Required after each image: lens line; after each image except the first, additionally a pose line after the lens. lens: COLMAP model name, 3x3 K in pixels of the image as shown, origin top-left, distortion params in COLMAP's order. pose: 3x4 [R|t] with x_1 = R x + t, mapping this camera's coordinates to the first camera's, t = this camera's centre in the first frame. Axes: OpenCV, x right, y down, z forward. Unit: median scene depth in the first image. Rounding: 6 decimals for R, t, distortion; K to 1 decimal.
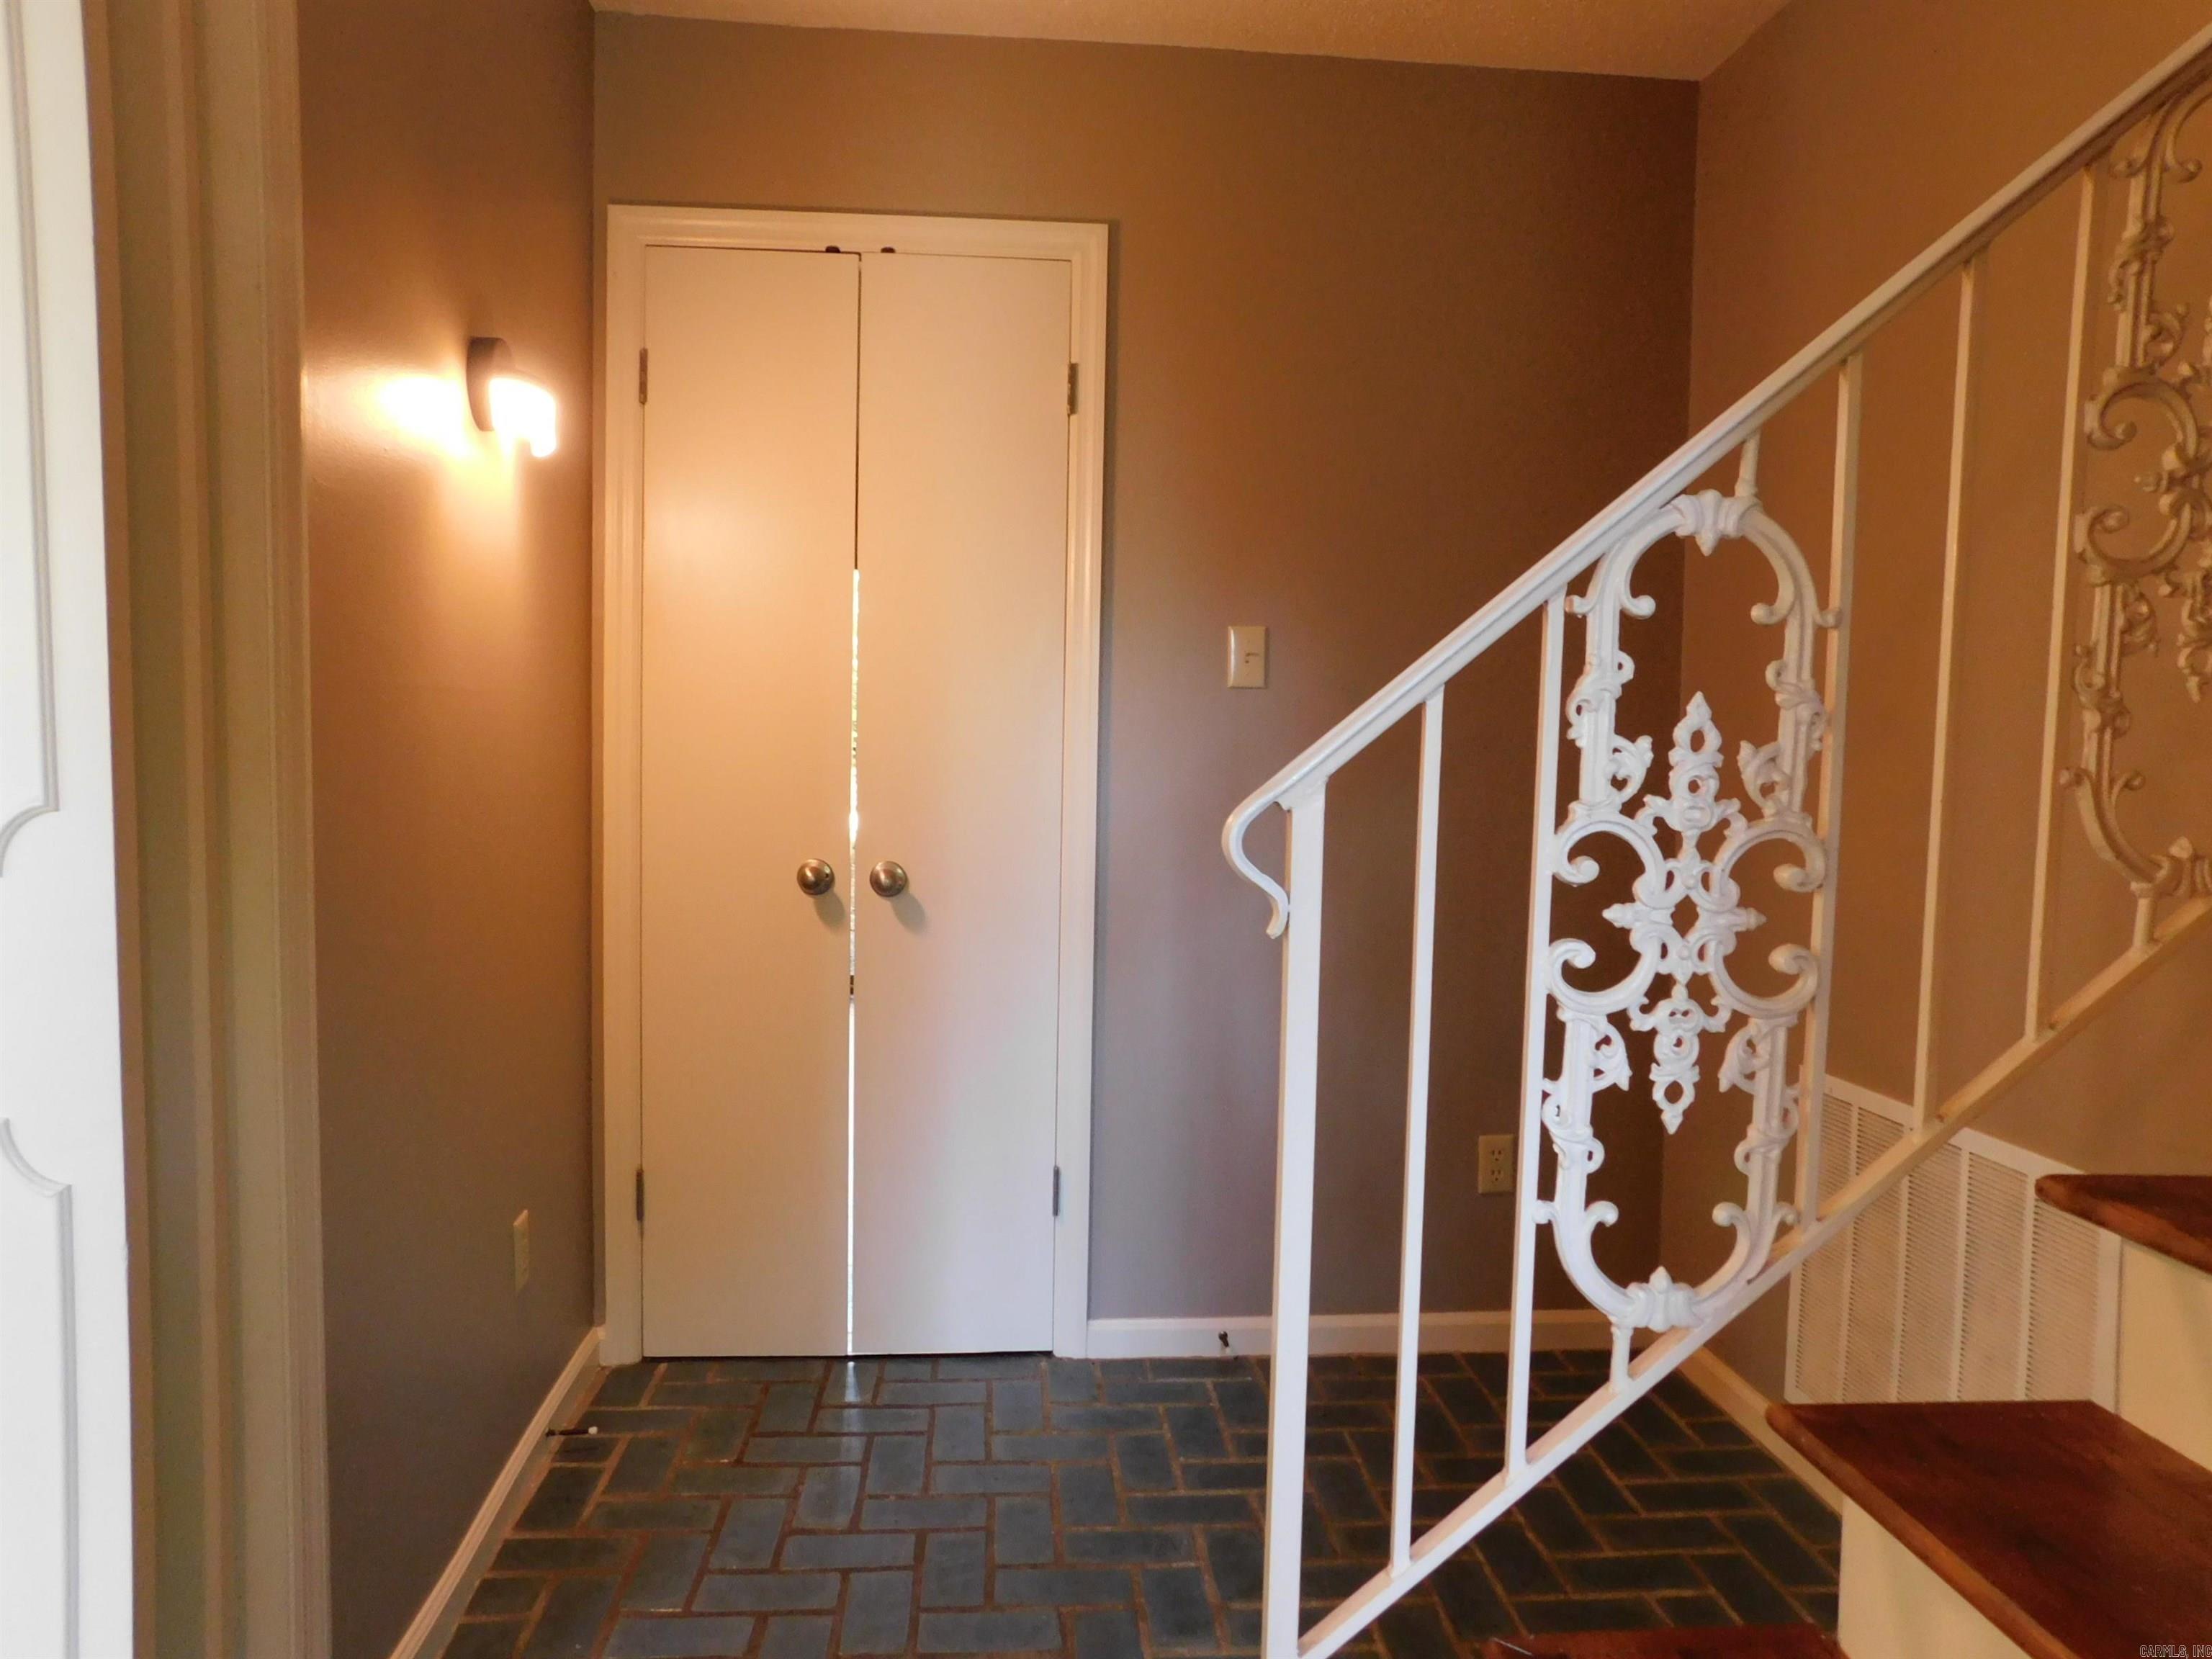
lens RADIAL K [[1493.5, 0, 1087.9], [0, 1493.5, 813.4], [0, 0, 1]] dist [-0.048385, 0.036924]
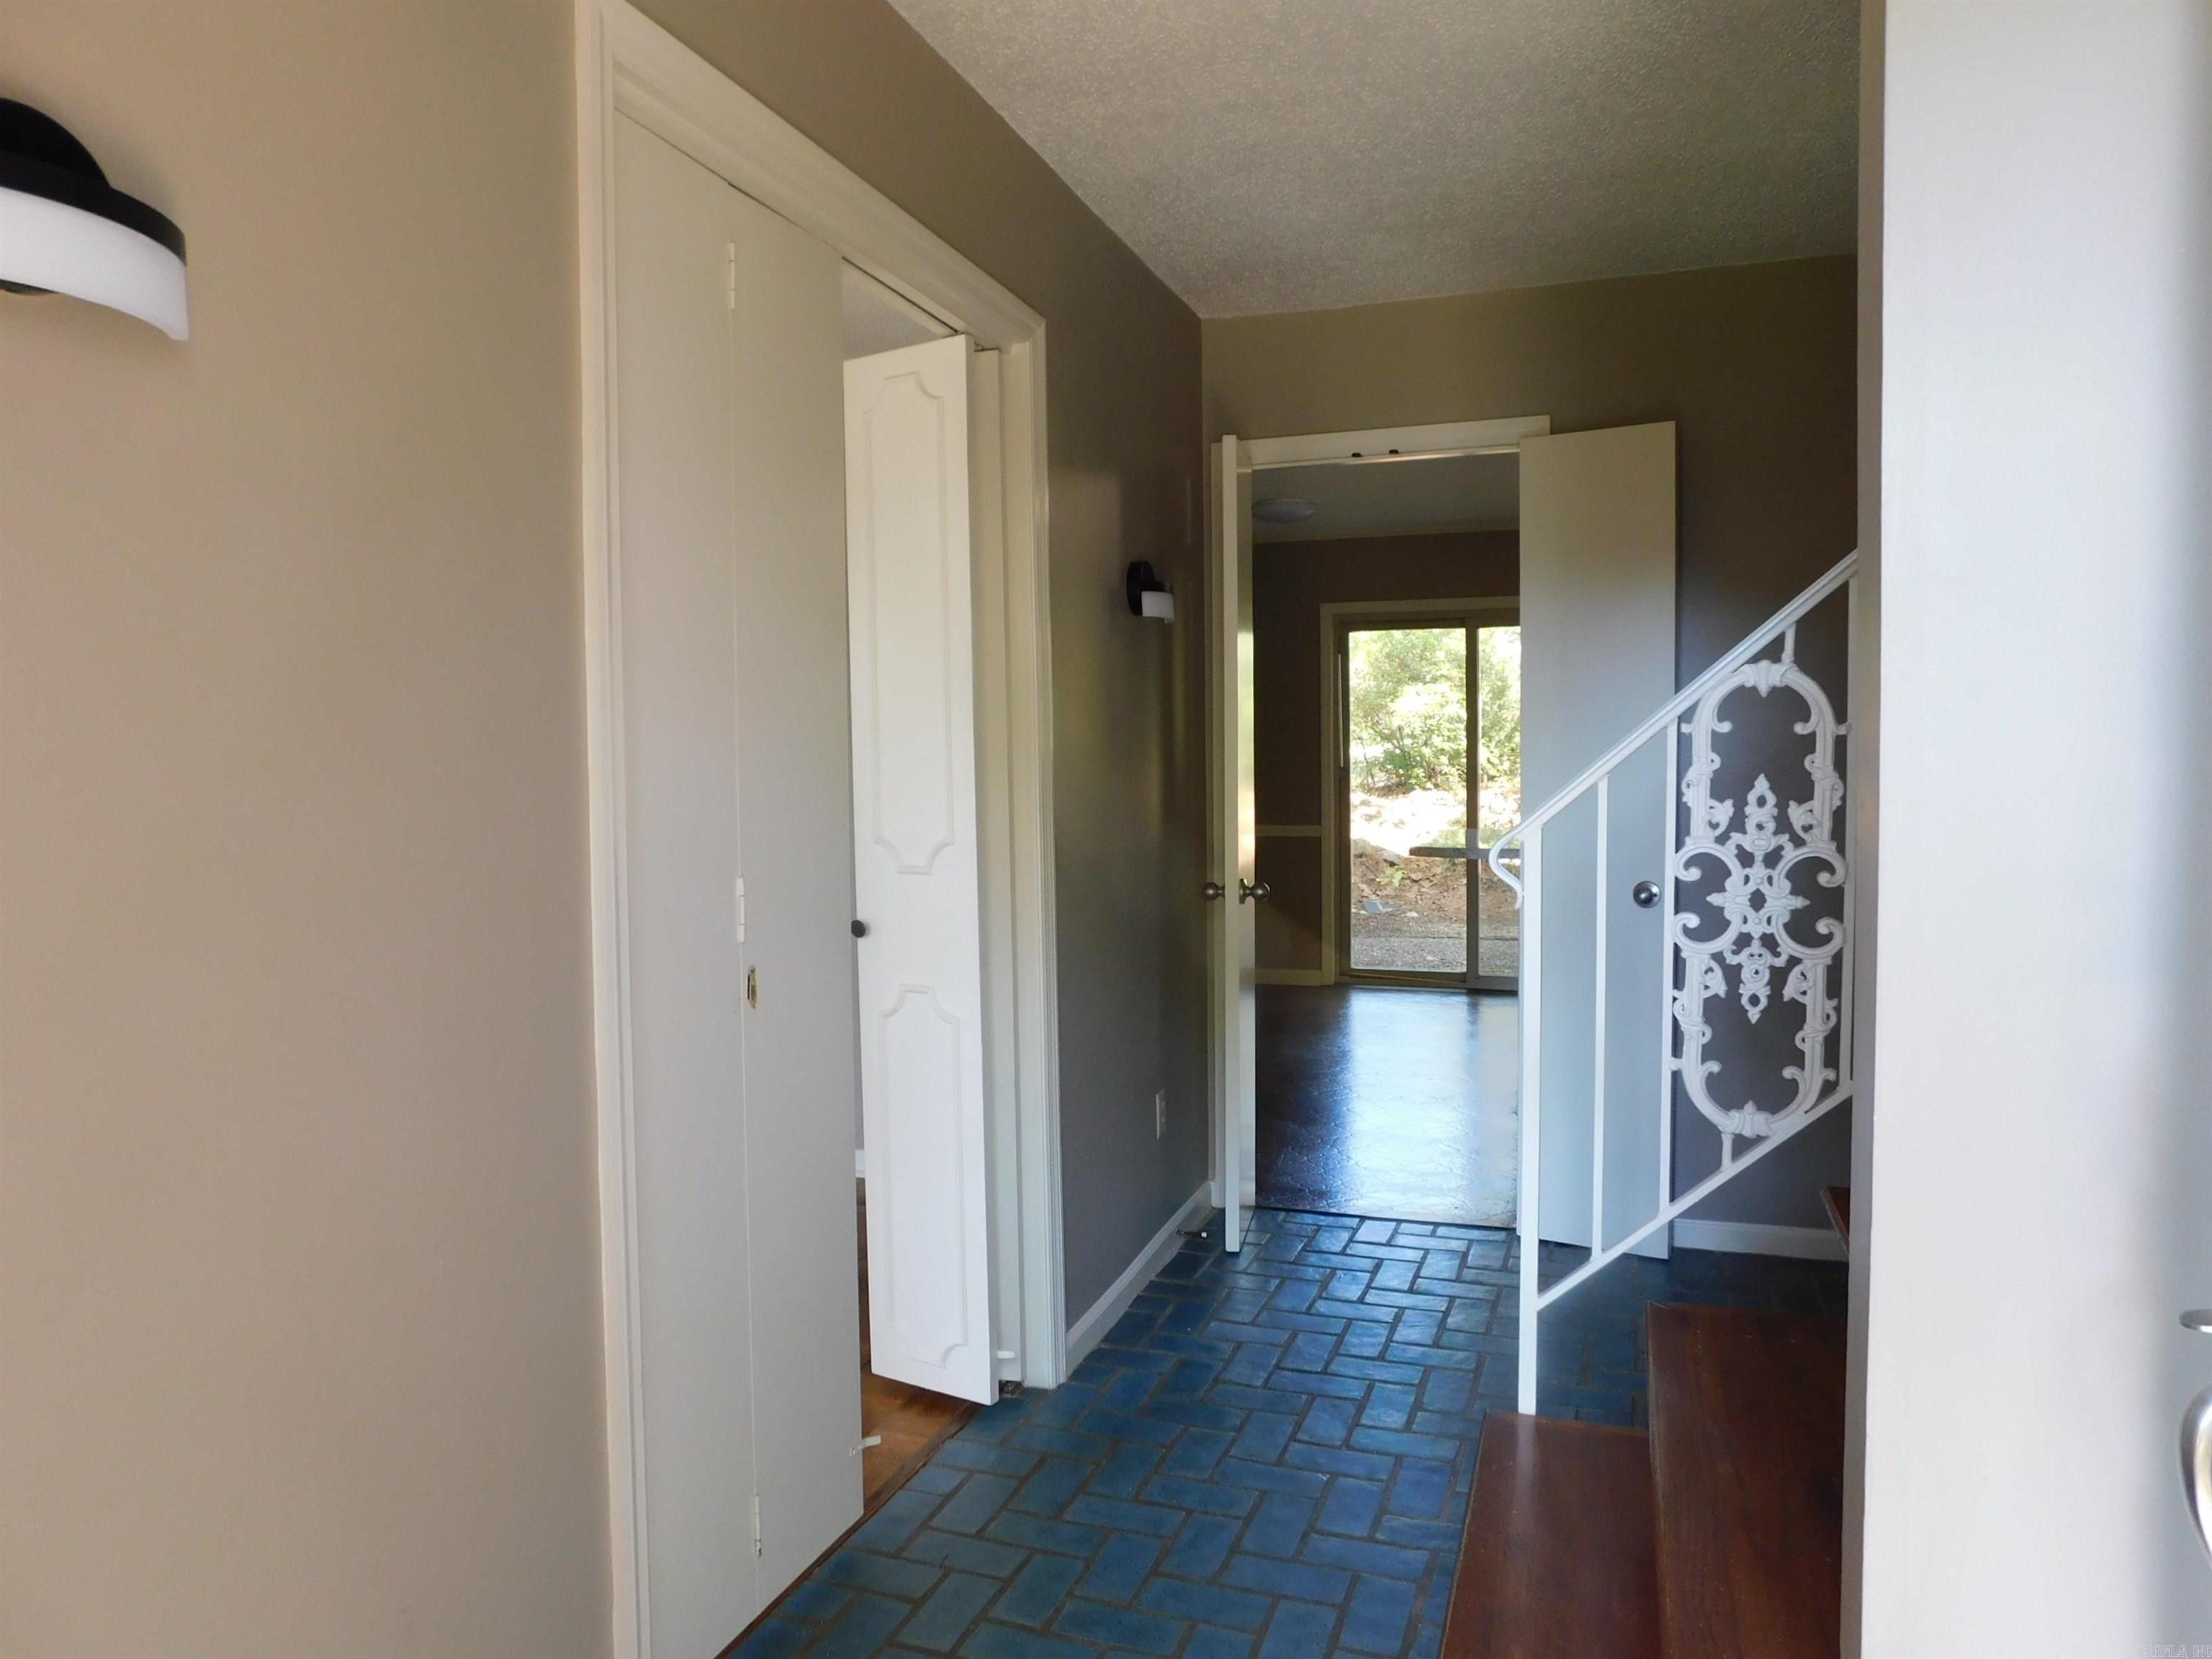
lens RADIAL K [[1493.5, 0, 1104.1], [0, 1493.5, 834.2], [0, 0, 1]] dist [-0.048385, 0.036924]
pose [[0.911536, -0.009743, -0.411106, 0.419773], [0.004456, 0.999895, -0.013817, 0.011299], [0.411197, 0.010763, 0.911483, -0.934321]]
